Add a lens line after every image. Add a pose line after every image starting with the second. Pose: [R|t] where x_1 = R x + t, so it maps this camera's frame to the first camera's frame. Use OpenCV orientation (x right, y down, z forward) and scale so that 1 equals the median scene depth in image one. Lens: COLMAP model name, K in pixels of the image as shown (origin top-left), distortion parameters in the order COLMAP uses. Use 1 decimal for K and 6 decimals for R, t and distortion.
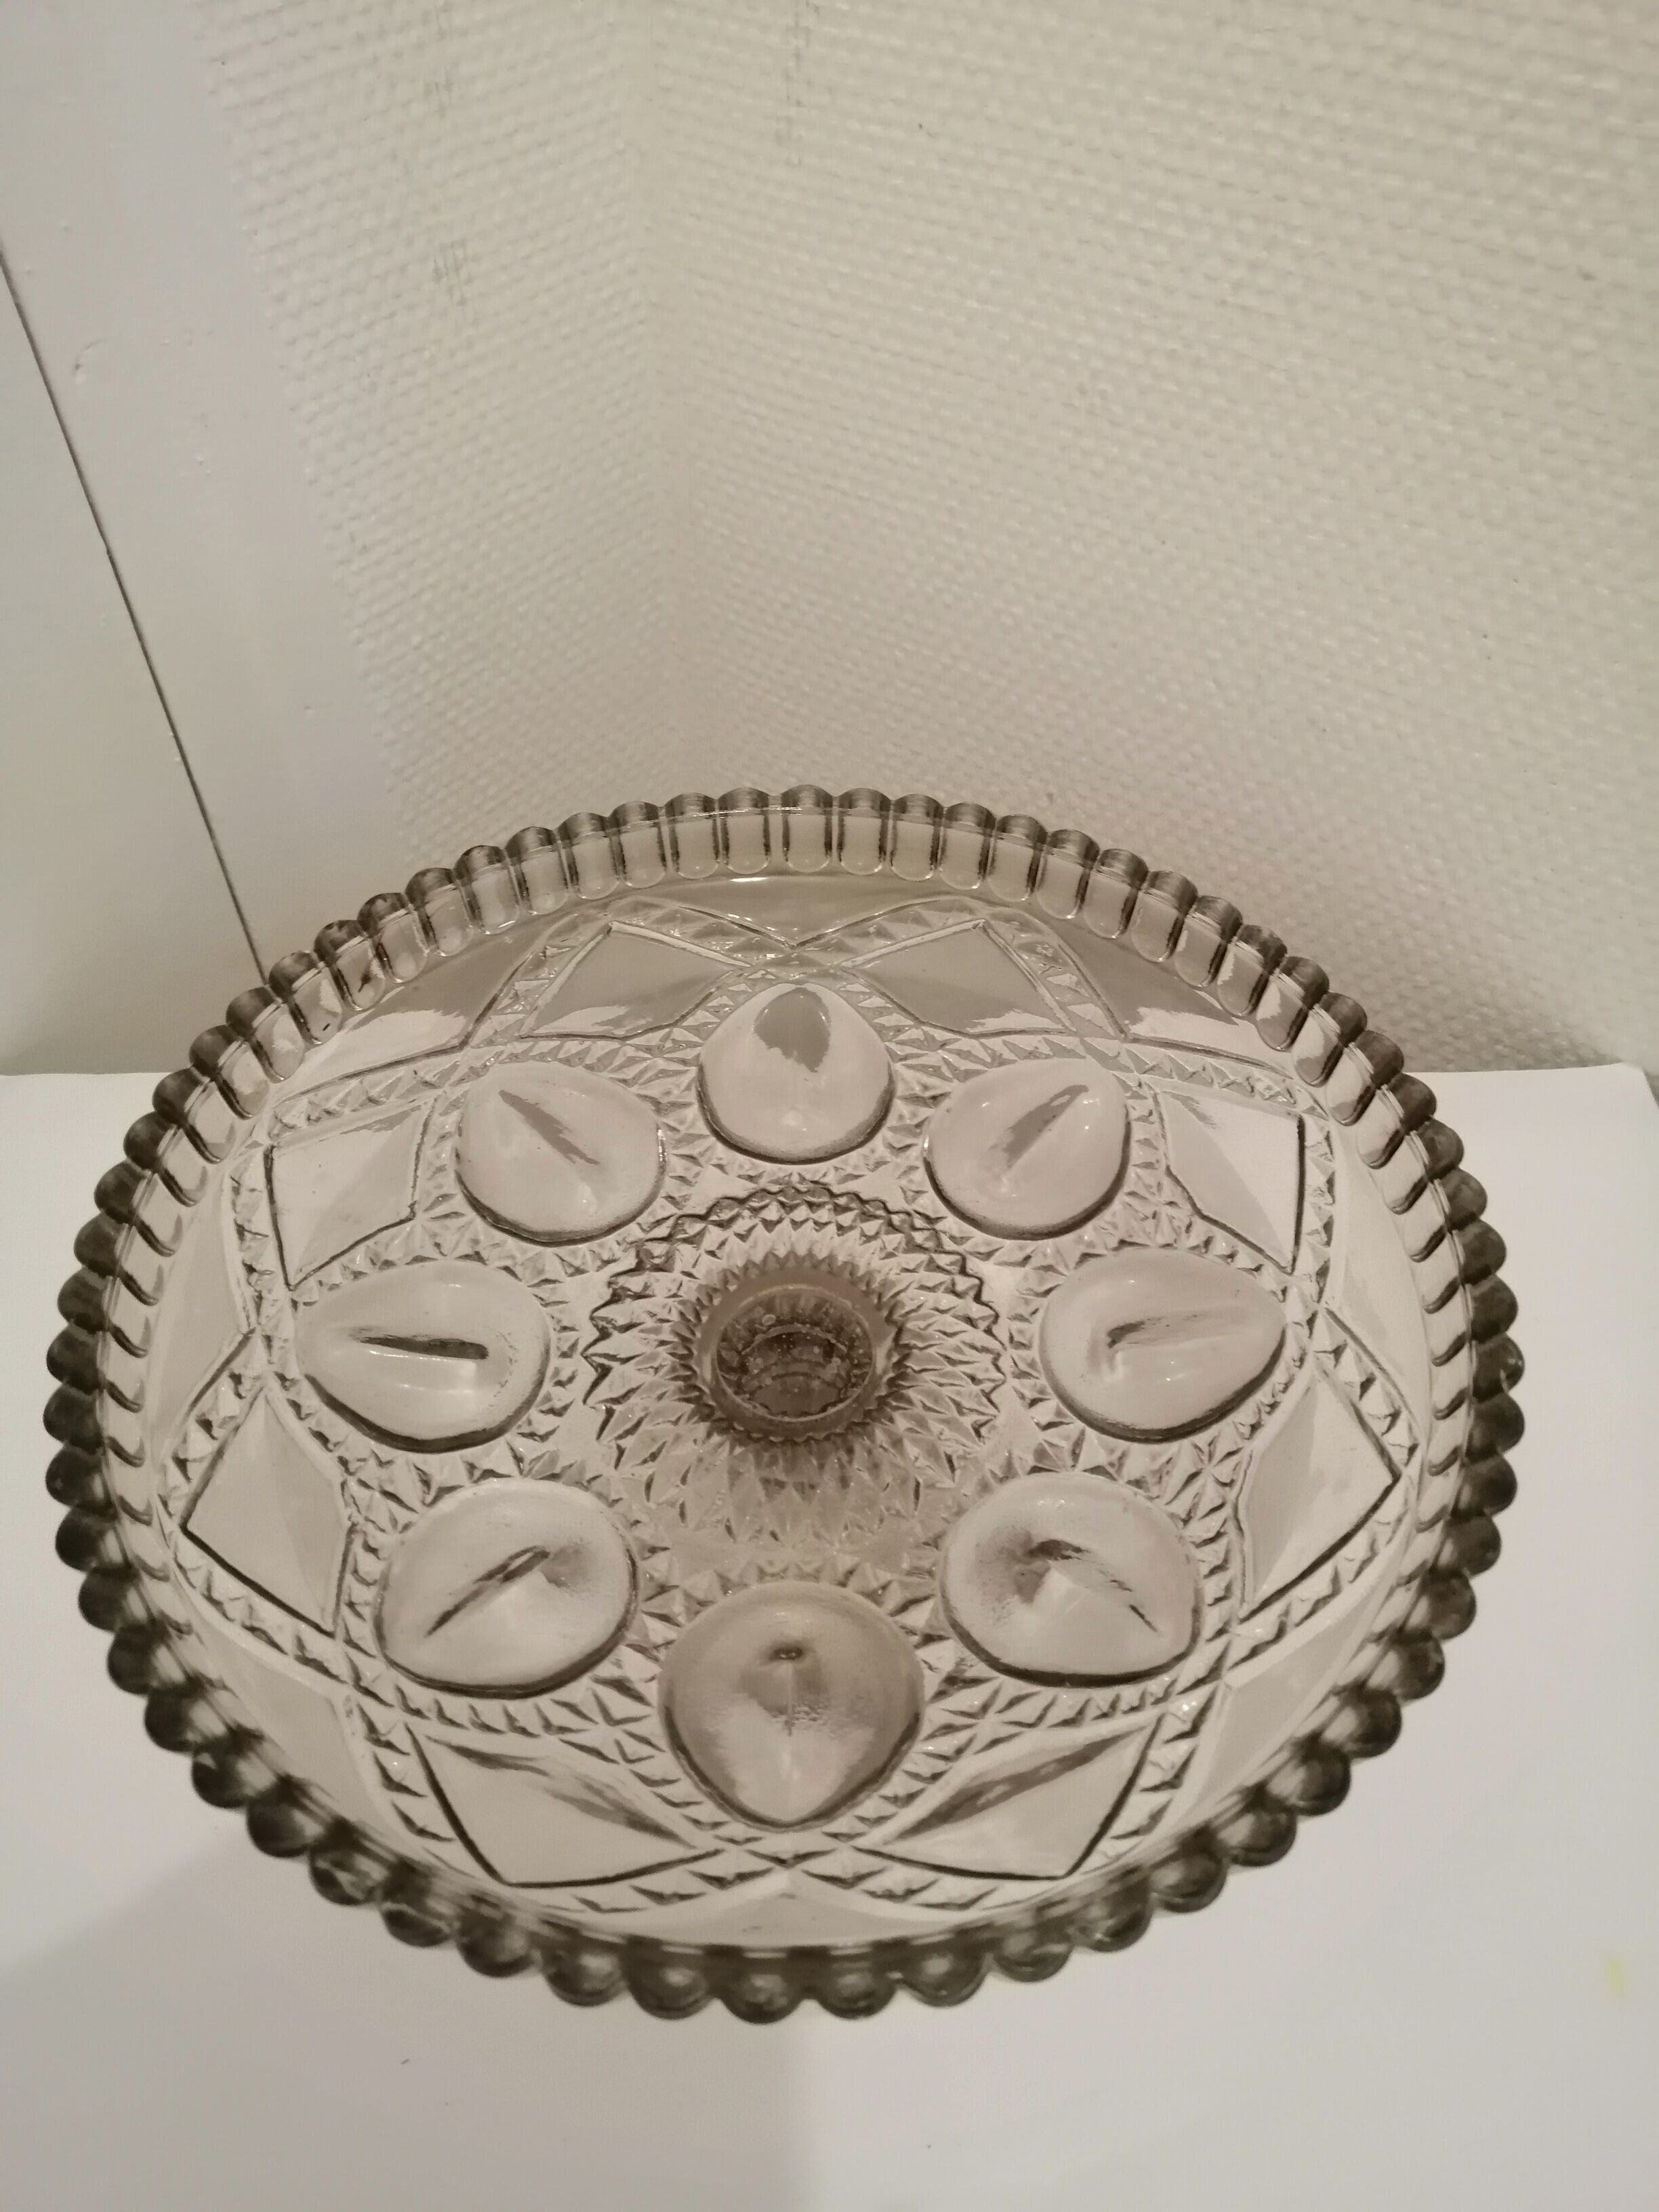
lens RADIAL K [[1796.8, 0, 829.5], [0, 1796.8, 1106.0], [0, 0, 1]] dist [0.000985, 0.005812]
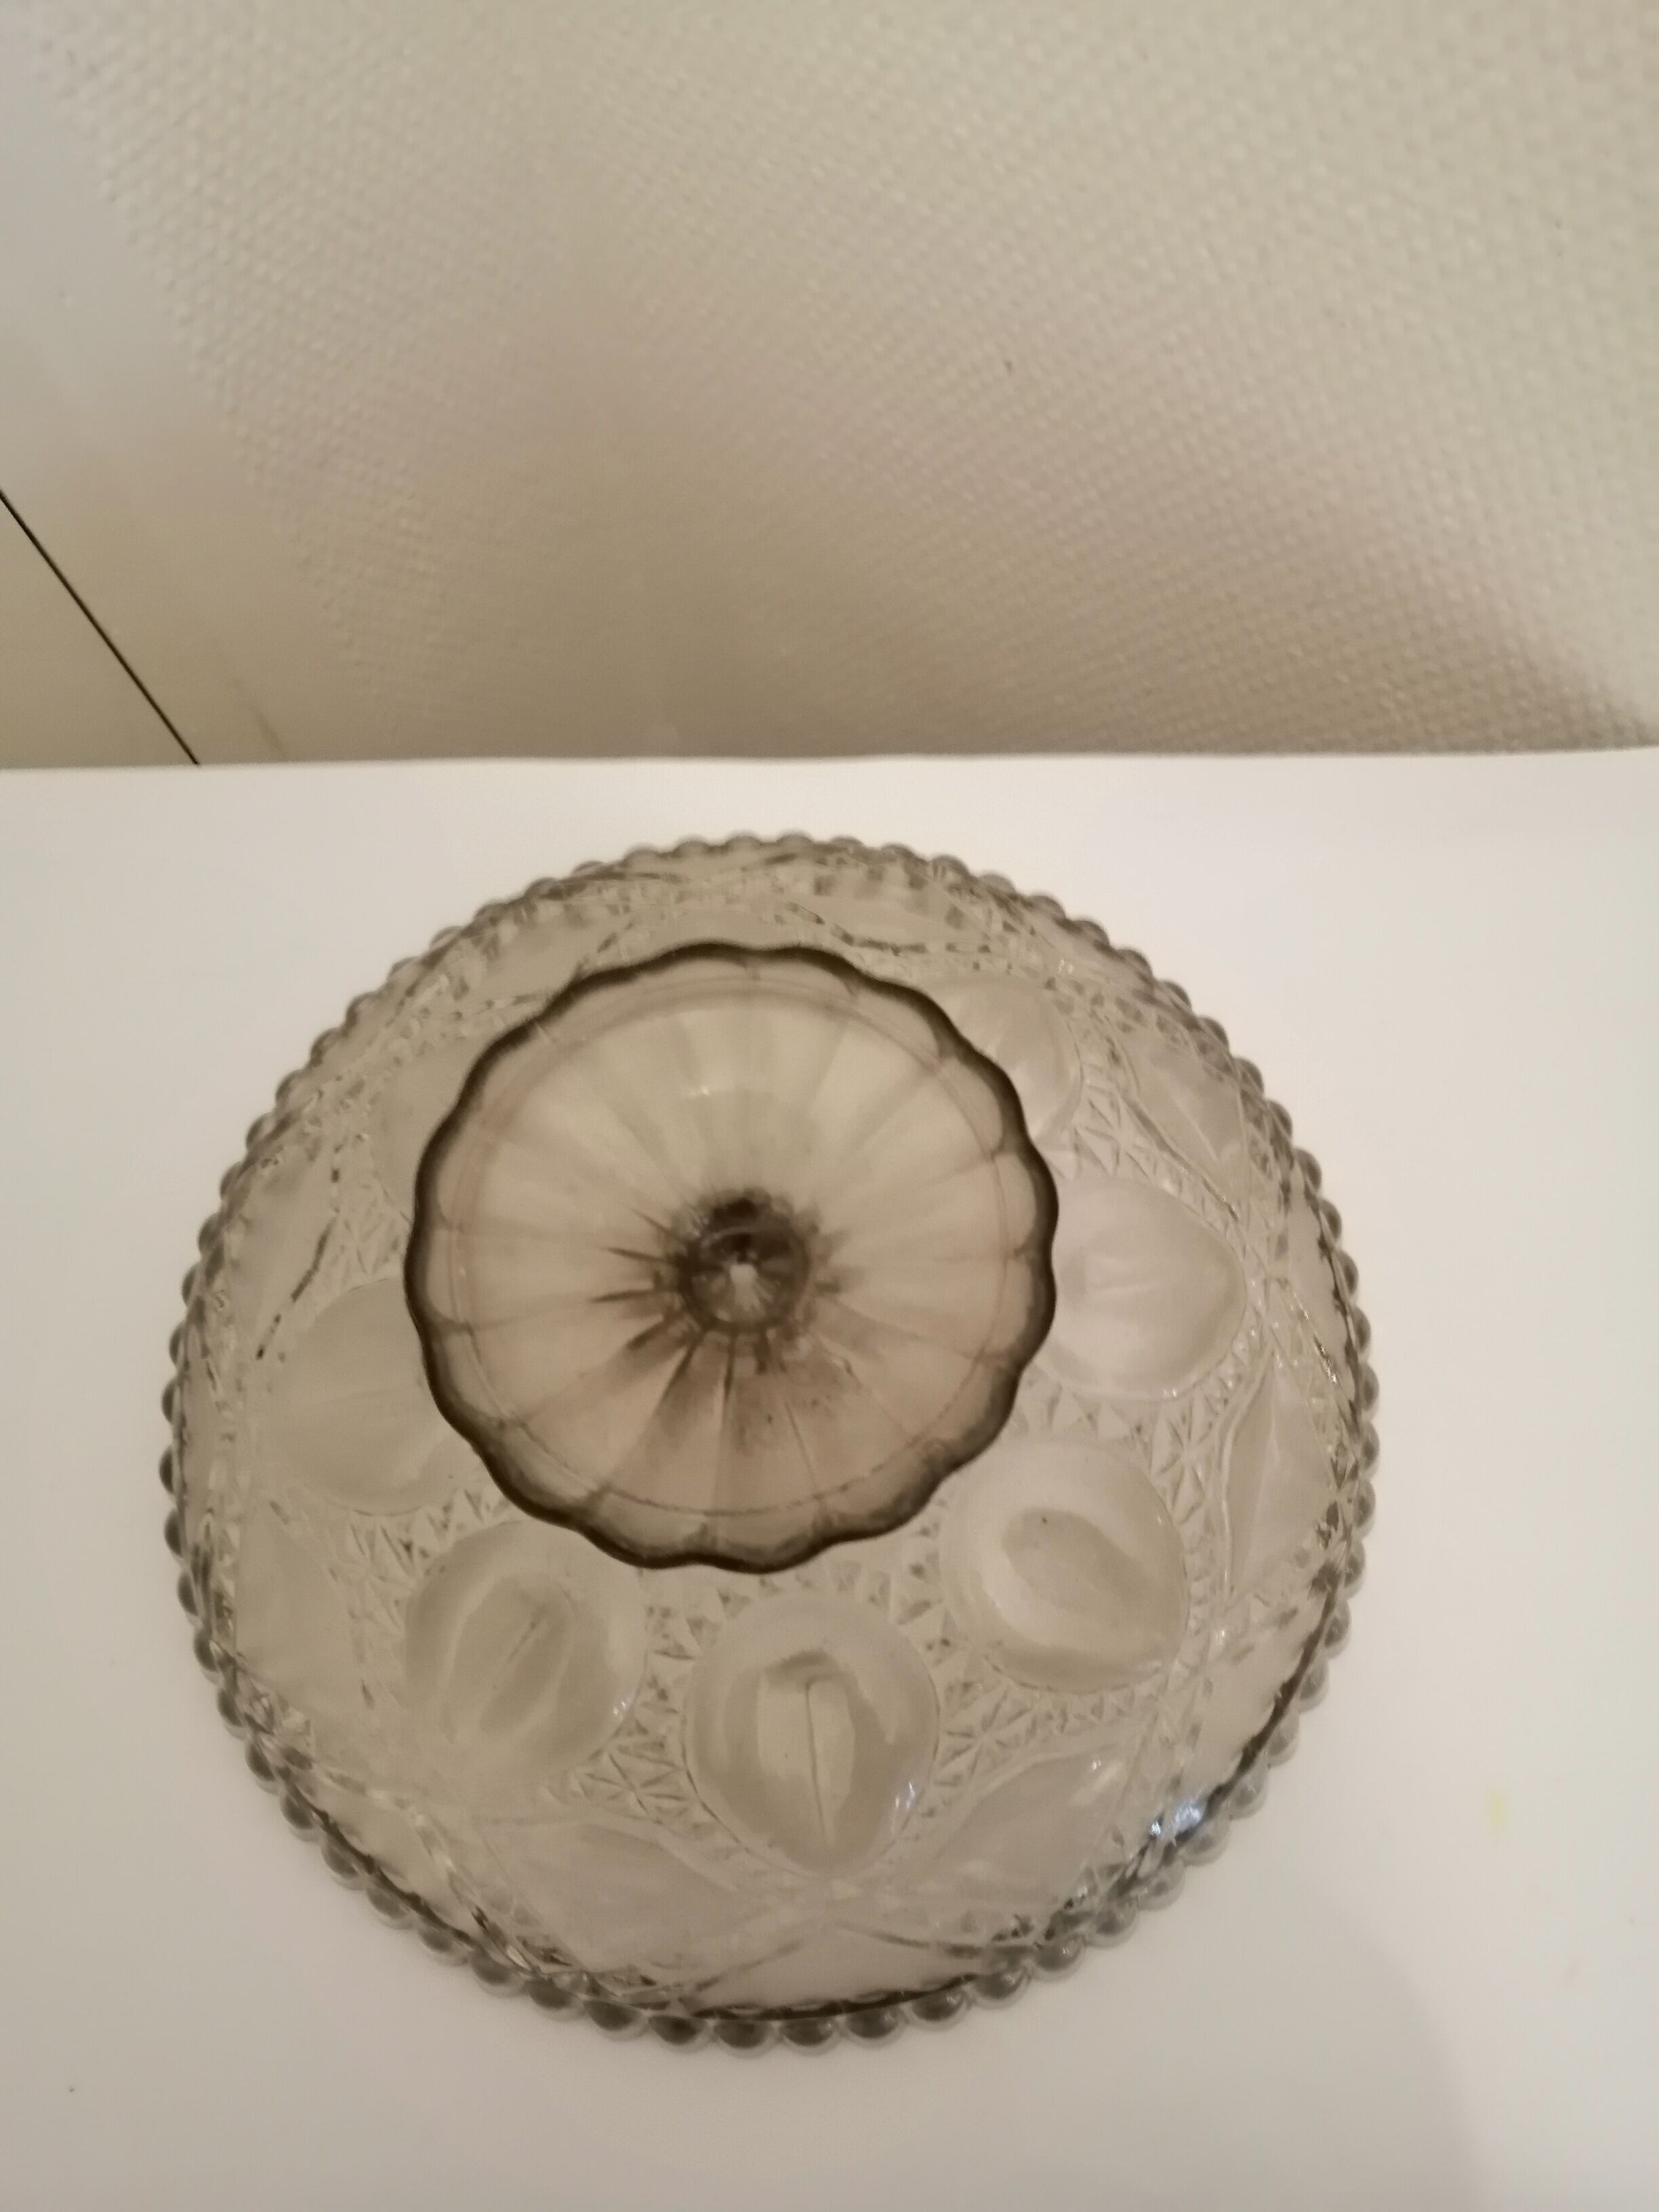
lens RADIAL K [[1784.2, 0, 834.3], [0, 1784.2, 1111.9], [0, 0, 1]] dist [0.000135, 0.035567]
pose [[0.999586, -0.018083, -0.022357, 0.082010], [0.025061, 0.929104, 0.368967, -0.230613], [0.014100, -0.369375, 0.929173, 0.182578]]
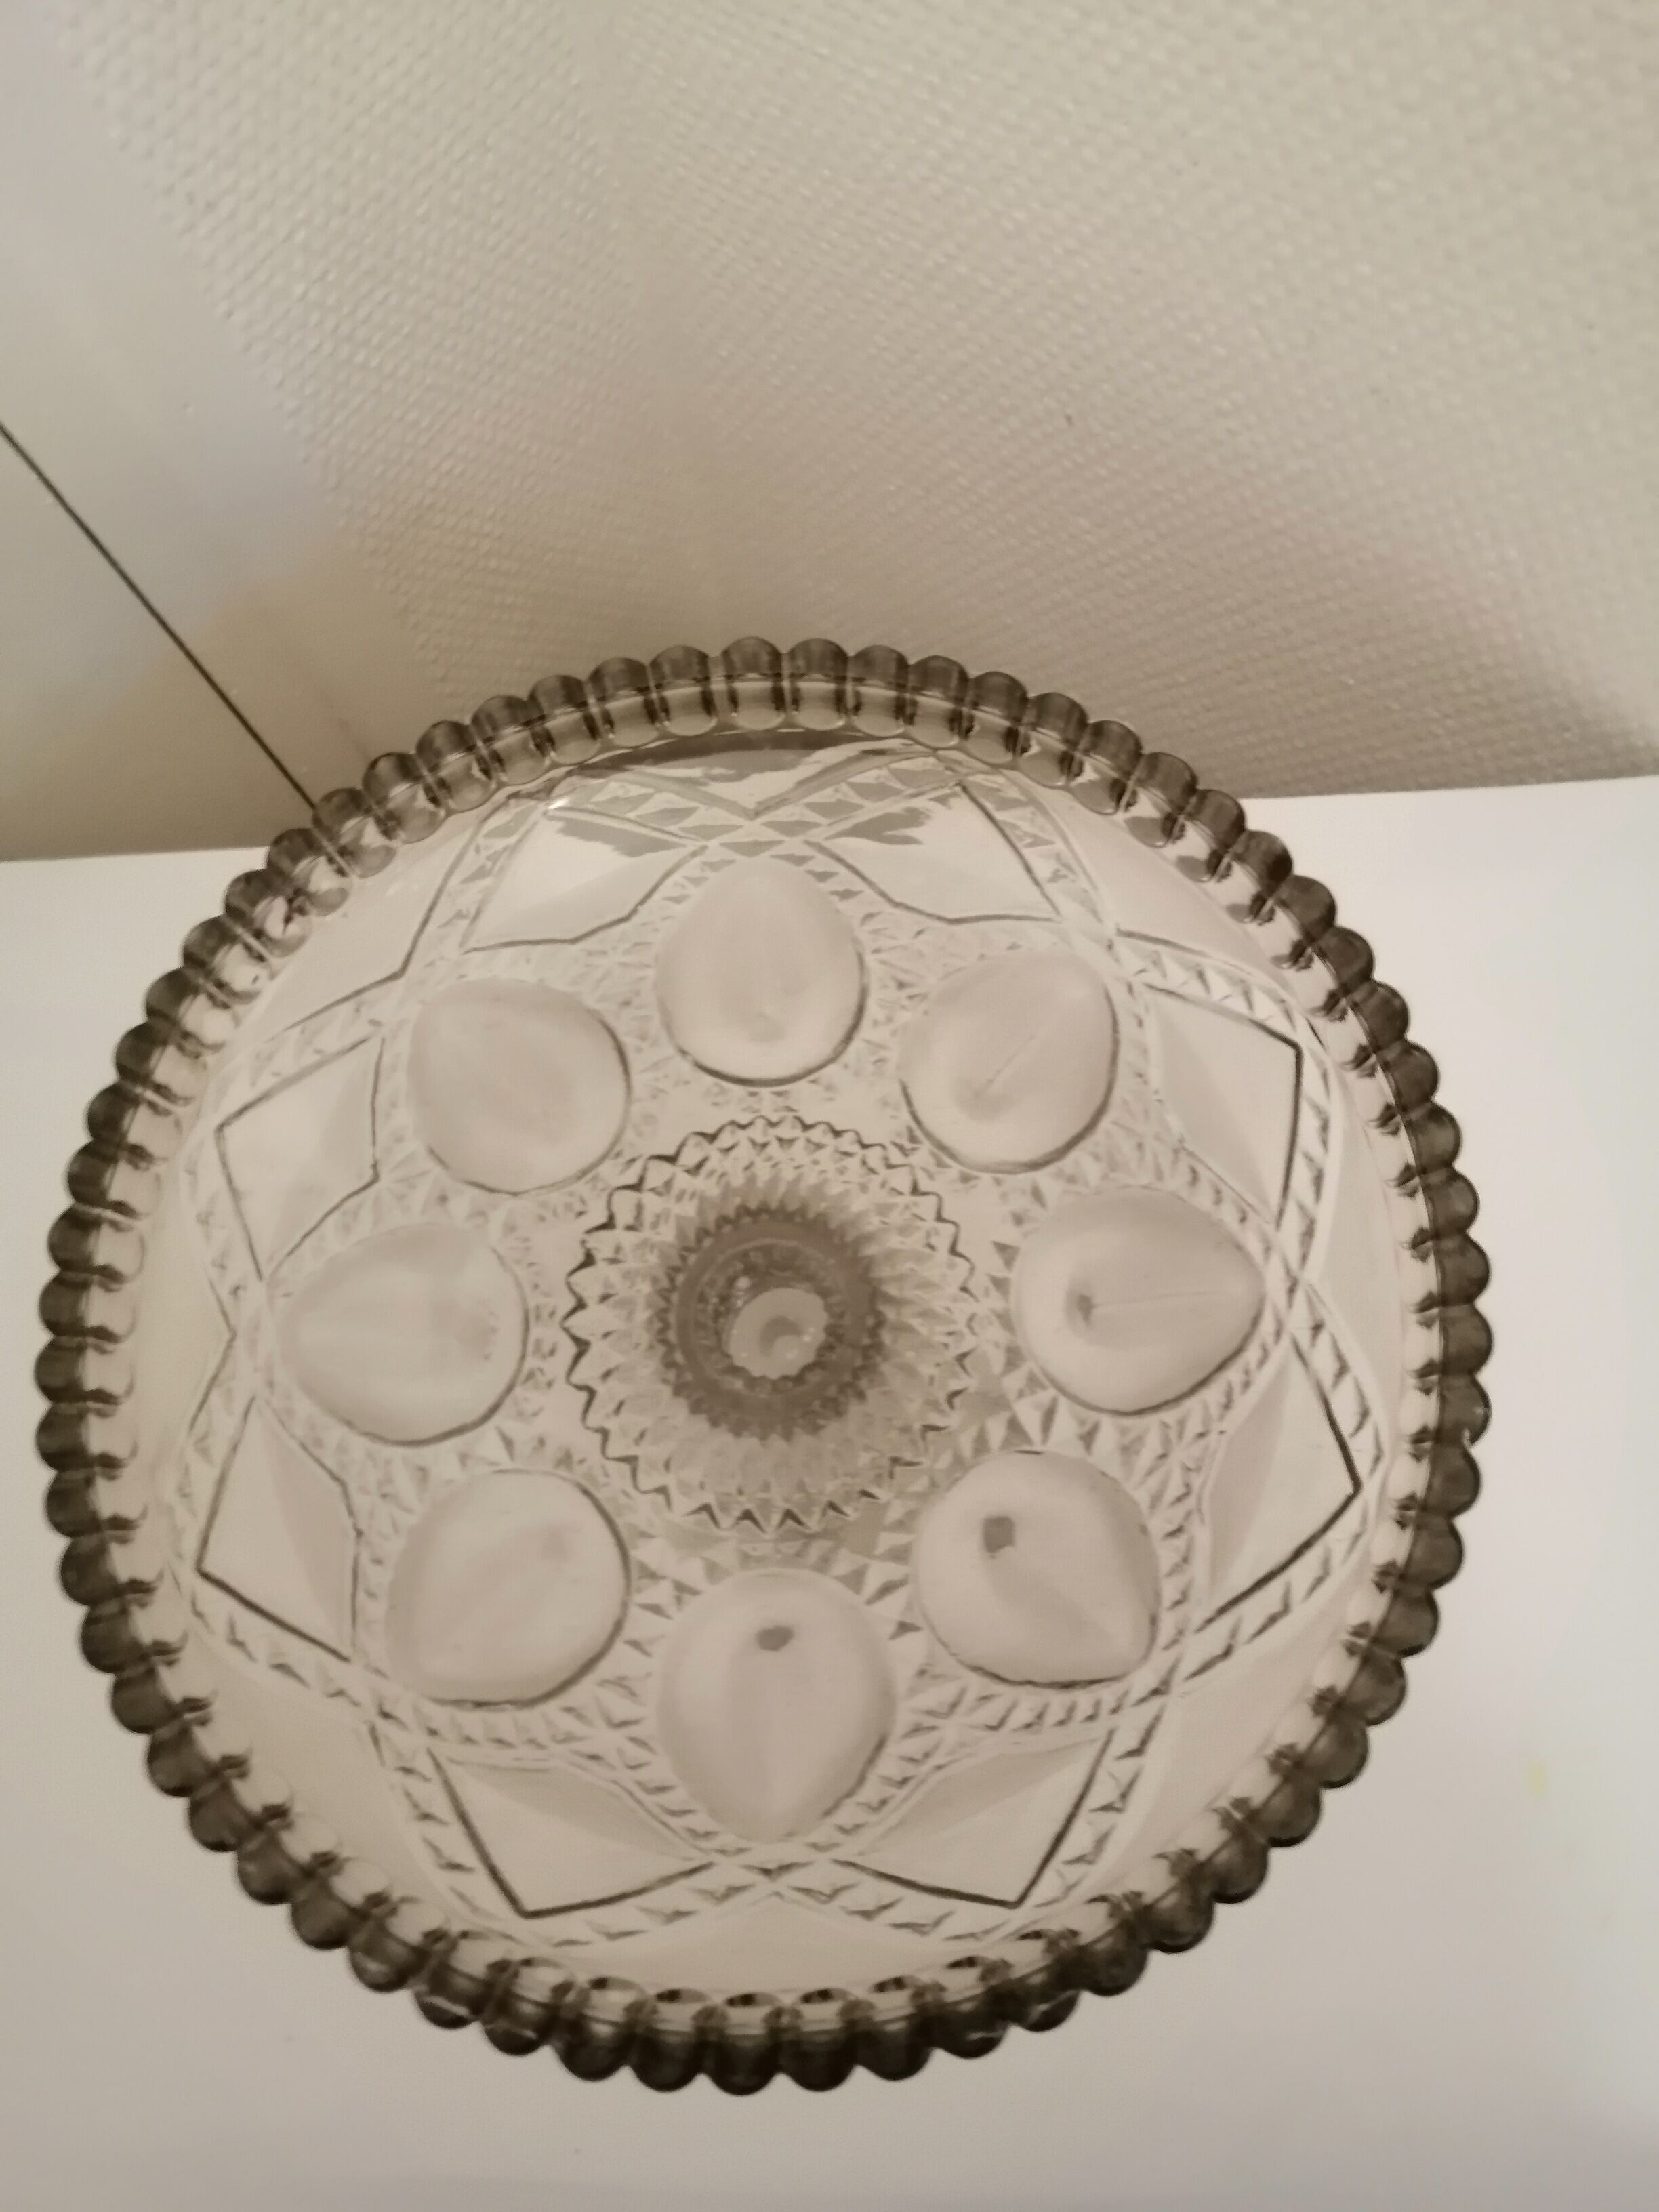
lens RADIAL K [[1784.2, 0, 834.3], [0, 1784.2, 1111.9], [0, 0, 1]] dist [0.000135, 0.035567]
pose [[0.997385, -0.039515, -0.060509, 0.073569], [0.061434, 0.904549, 0.421920, -0.347614], [0.038061, -0.424534, 0.904611, 0.136047]]
